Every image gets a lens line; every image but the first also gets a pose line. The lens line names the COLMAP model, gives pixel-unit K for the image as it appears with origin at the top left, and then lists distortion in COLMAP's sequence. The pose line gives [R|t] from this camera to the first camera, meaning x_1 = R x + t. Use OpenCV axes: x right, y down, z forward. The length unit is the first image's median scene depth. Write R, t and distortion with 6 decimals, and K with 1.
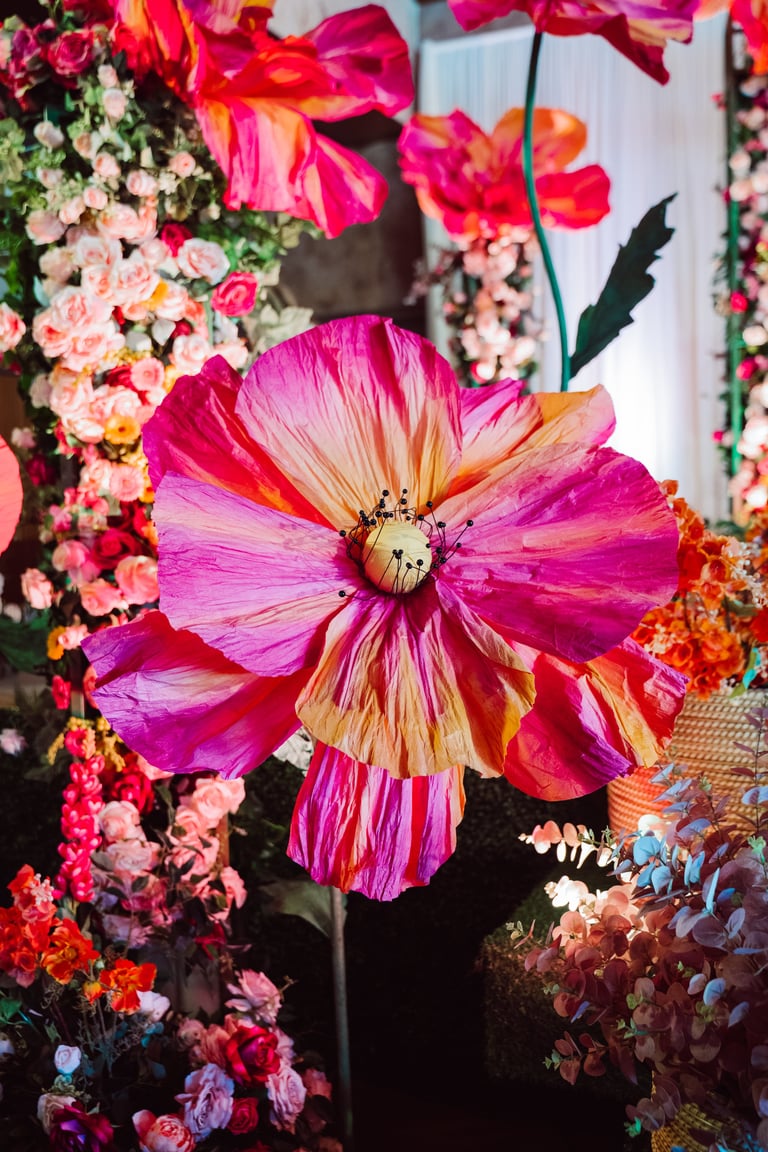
lens RADIAL K [[1163.0, 0, 388.3], [0, 1163.0, 554.6], [0, 0, 1]] dist [0.024549, 0.000000]
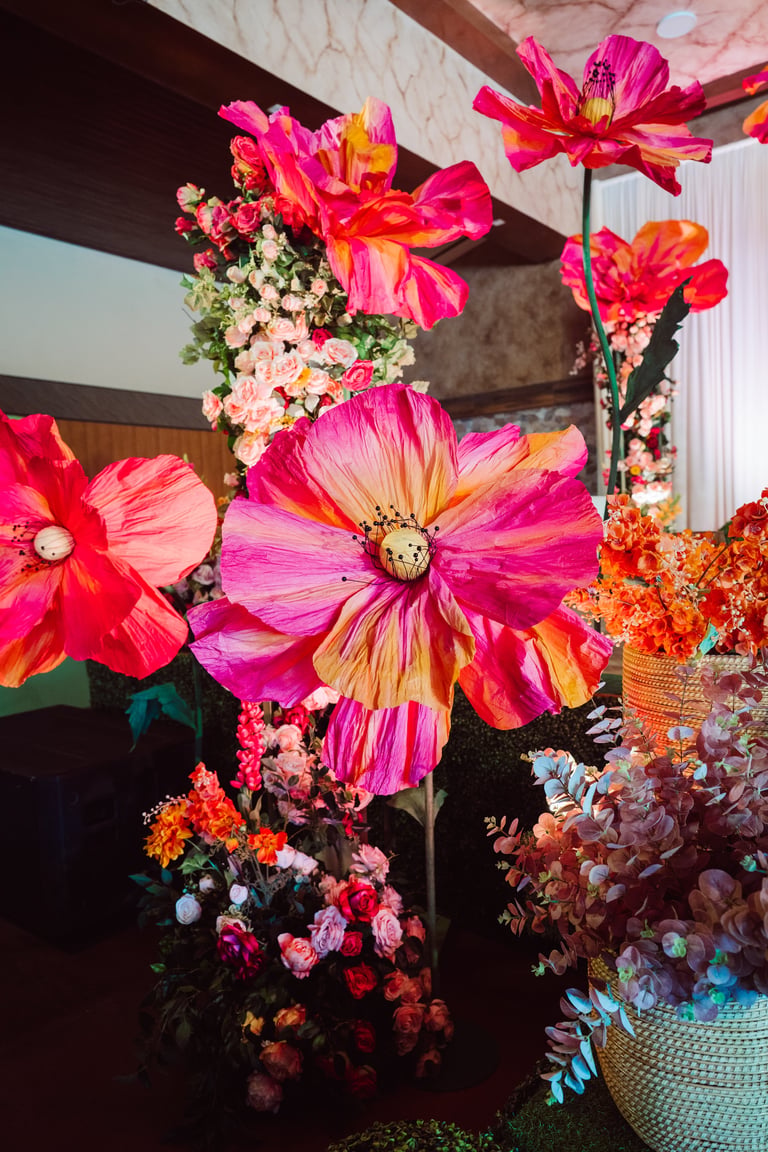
lens RADIAL K [[833.5, 0, 405.6], [0, 833.5, 567.1], [0, 0, 1]] dist [0.020829, 0.012547]
pose [[0.974188, -0.006110, -0.225656, 0.167959], [0.007588, 0.999955, 0.005682, 0.008589], [0.225611, -0.007247, 0.974190, 0.010344]]
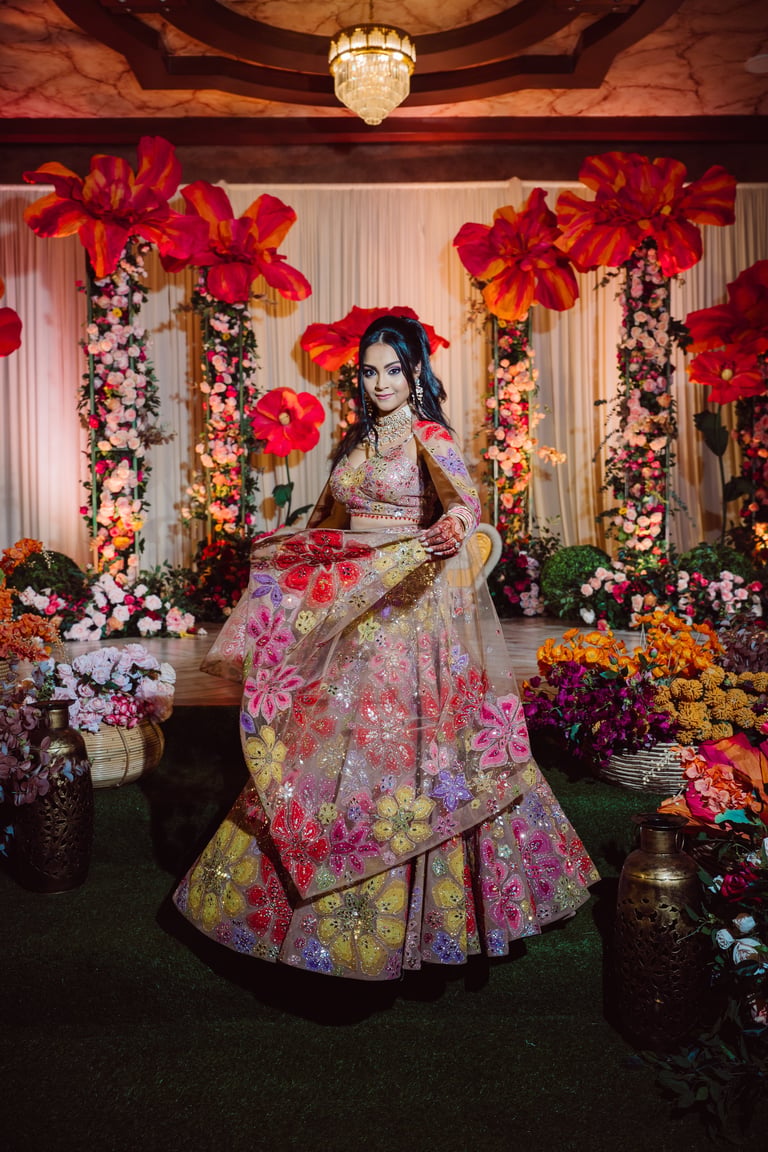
lens RADIAL K [[996.0, 0, 401.8], [0, 996.0, 585.8], [0, 0, 1]] dist [-0.008677, -0.005846]
pose [[0.897212, -0.007131, 0.441542, 0.243517], [0.008663, 0.999961, -0.001455, -0.001007], [-0.441515, 0.005130, 0.897239, -0.884647]]
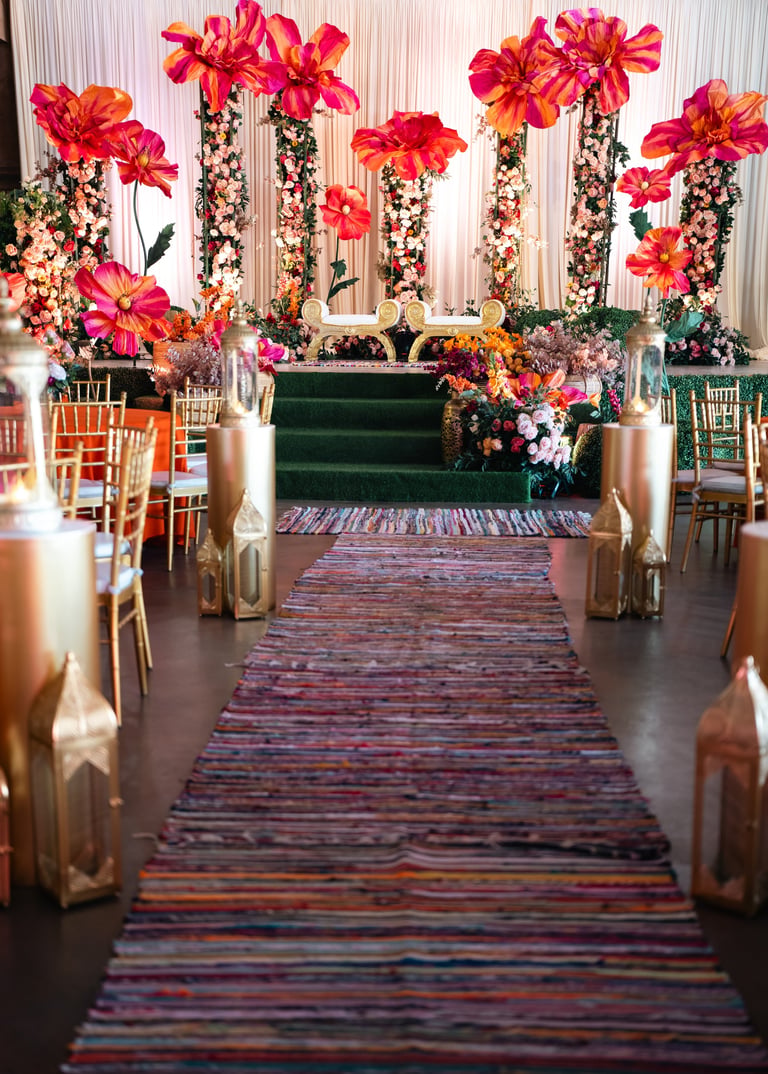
lens RADIAL K [[1349.2, 0, 367.4], [0, 1349.2, 602.8], [0, 0, 1]] dist [0.155791, 0.000000]
pose [[0.935506, -0.035245, 0.351547, -0.961080], [-0.018645, 0.988701, 0.148740, 0.321628], [-0.352818, -0.145702, 0.924278, -4.388359]]
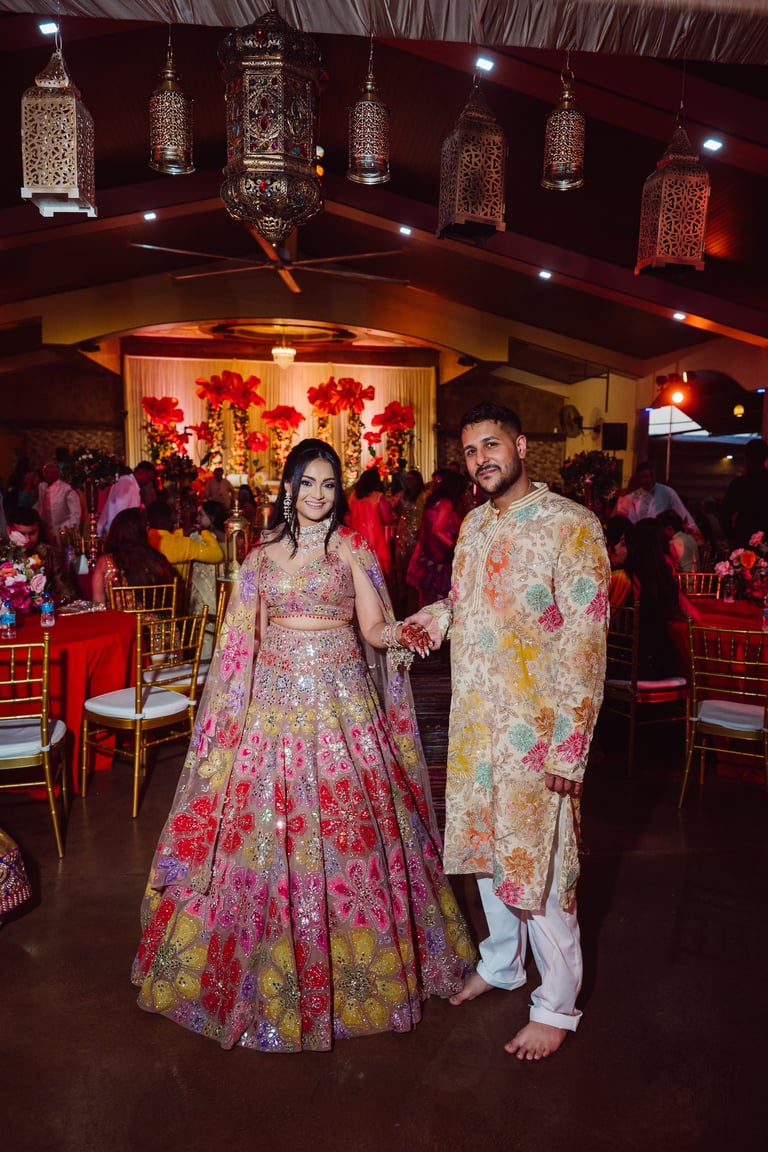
lens RADIAL K [[789.0, 0, 387.5], [0, 789.0, 566.7], [0, 0, 1]] dist [-0.004248, 0.000299]
pose [[0.848116, -0.013506, 0.529638, -2.855920], [-0.015990, 0.998567, 0.051069, 0.493727], [-0.529569, -0.051781, 0.846685, -7.767697]]
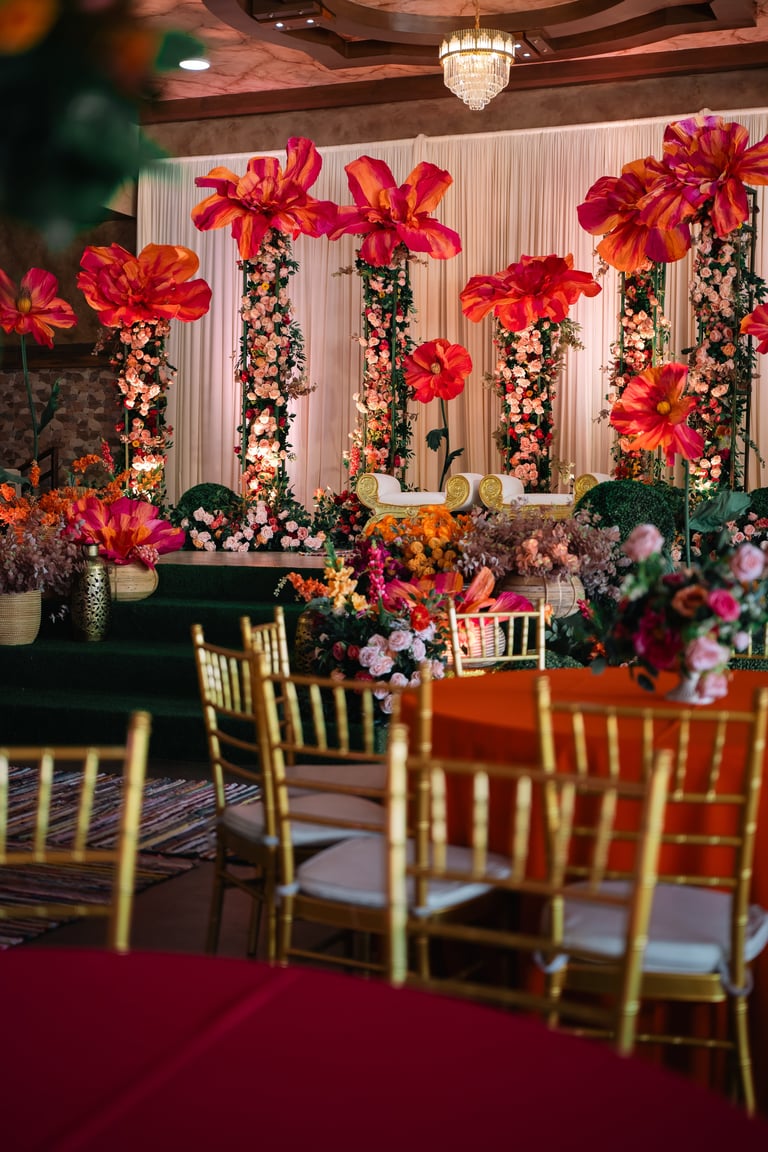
lens RADIAL K [[1407.3, 0, 378.5], [0, 1407.3, 575.1], [0, 0, 1]] dist [-0.005447, 0.000000]
pose [[0.996207, 0.031992, 0.080926, 0.931102], [-0.032248, 0.999478, 0.001865, 0.223549], [-0.080824, -0.004468, 0.996718, -3.307729]]
